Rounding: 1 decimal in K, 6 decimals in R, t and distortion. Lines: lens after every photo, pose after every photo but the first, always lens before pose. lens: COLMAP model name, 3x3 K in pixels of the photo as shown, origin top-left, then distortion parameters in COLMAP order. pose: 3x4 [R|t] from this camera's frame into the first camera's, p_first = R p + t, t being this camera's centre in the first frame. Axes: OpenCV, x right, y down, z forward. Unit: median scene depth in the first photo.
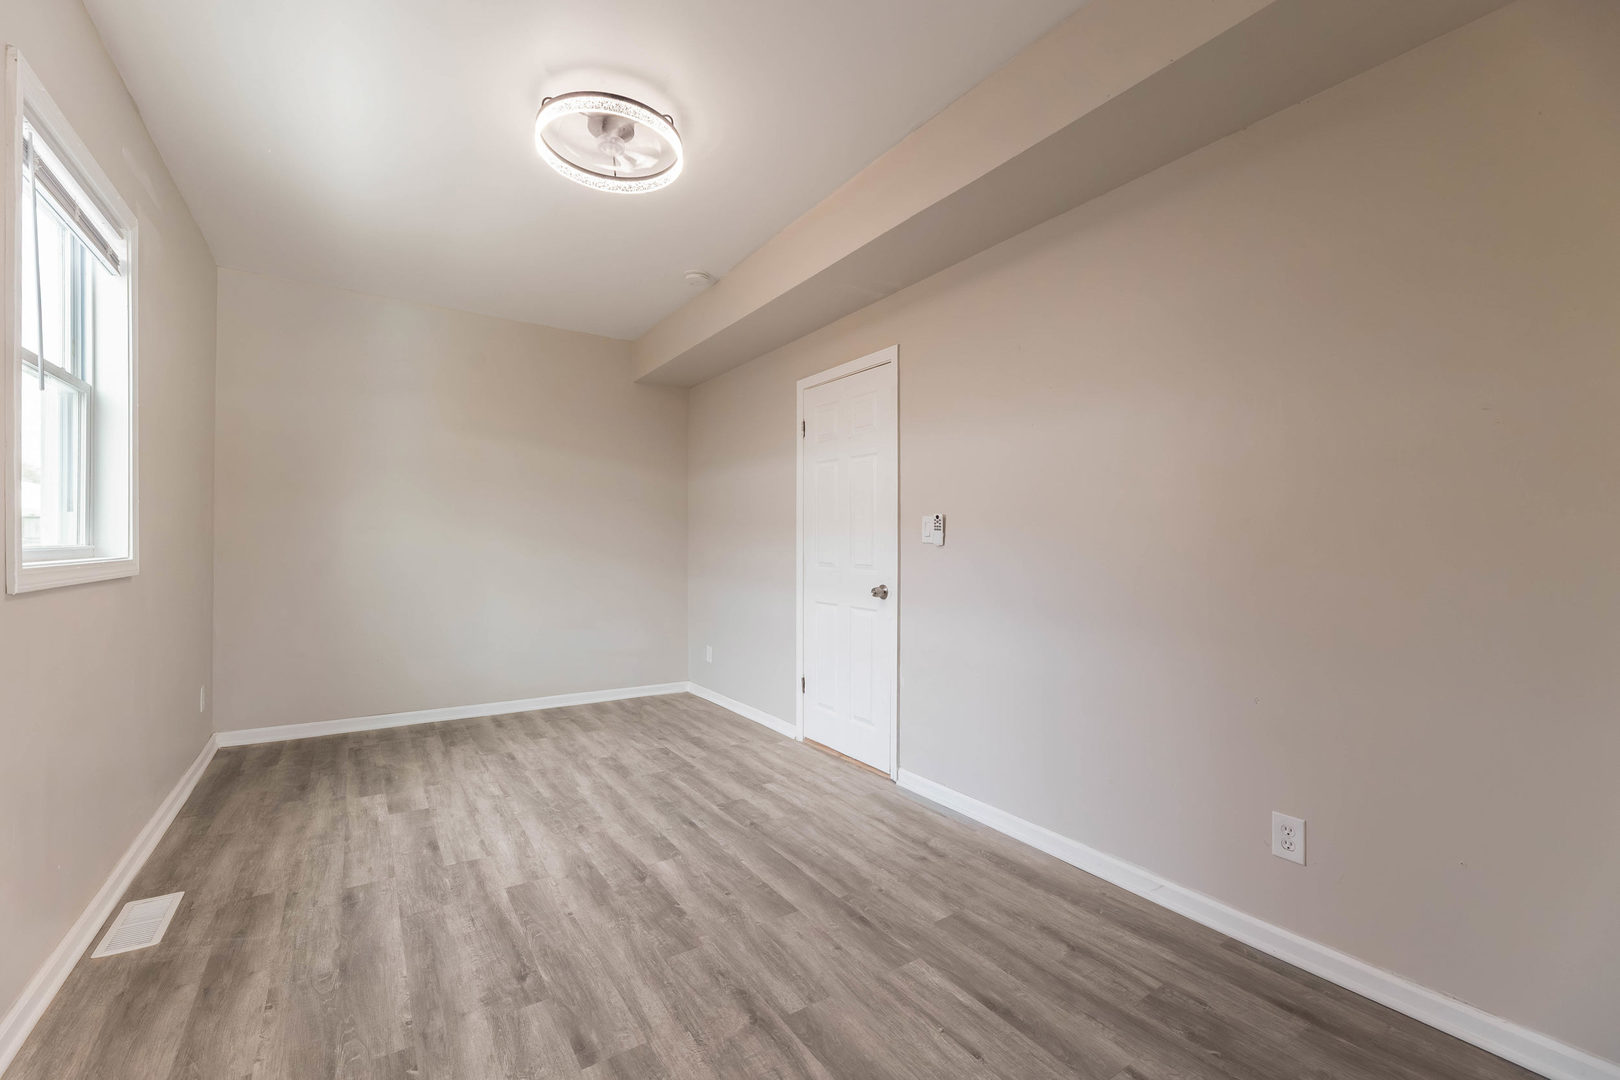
lens RADIAL K [[643.4, 0, 791.8], [0, 643.4, 536.2], [0, 0, 1]] dist [-0.001389, -0.000111]
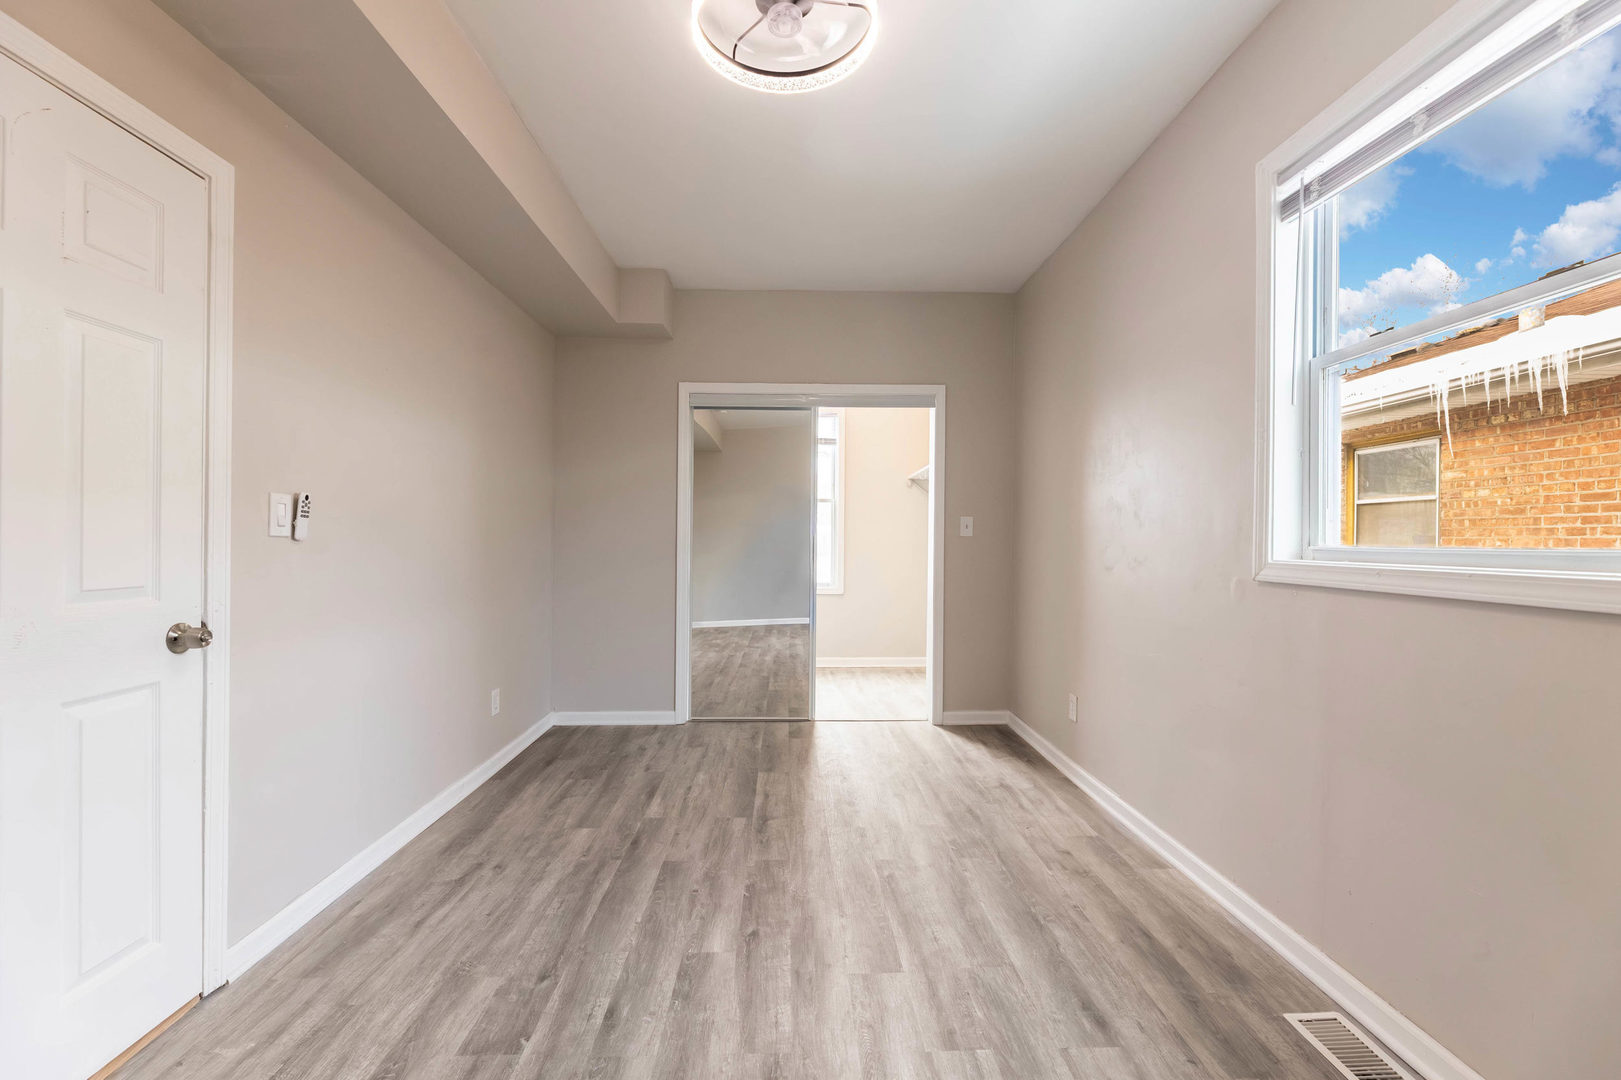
lens RADIAL K [[643.8, 0, 792.3], [0, 643.8, 536.2], [0, 0, 1]] dist [-0.001389, -0.000111]
pose [[-0.830991, -0.004397, 0.556269, -0.795567], [-0.010464, 0.999915, -0.007726, 0.014378], [-0.556188, -0.012241, -0.830967, 1.797148]]
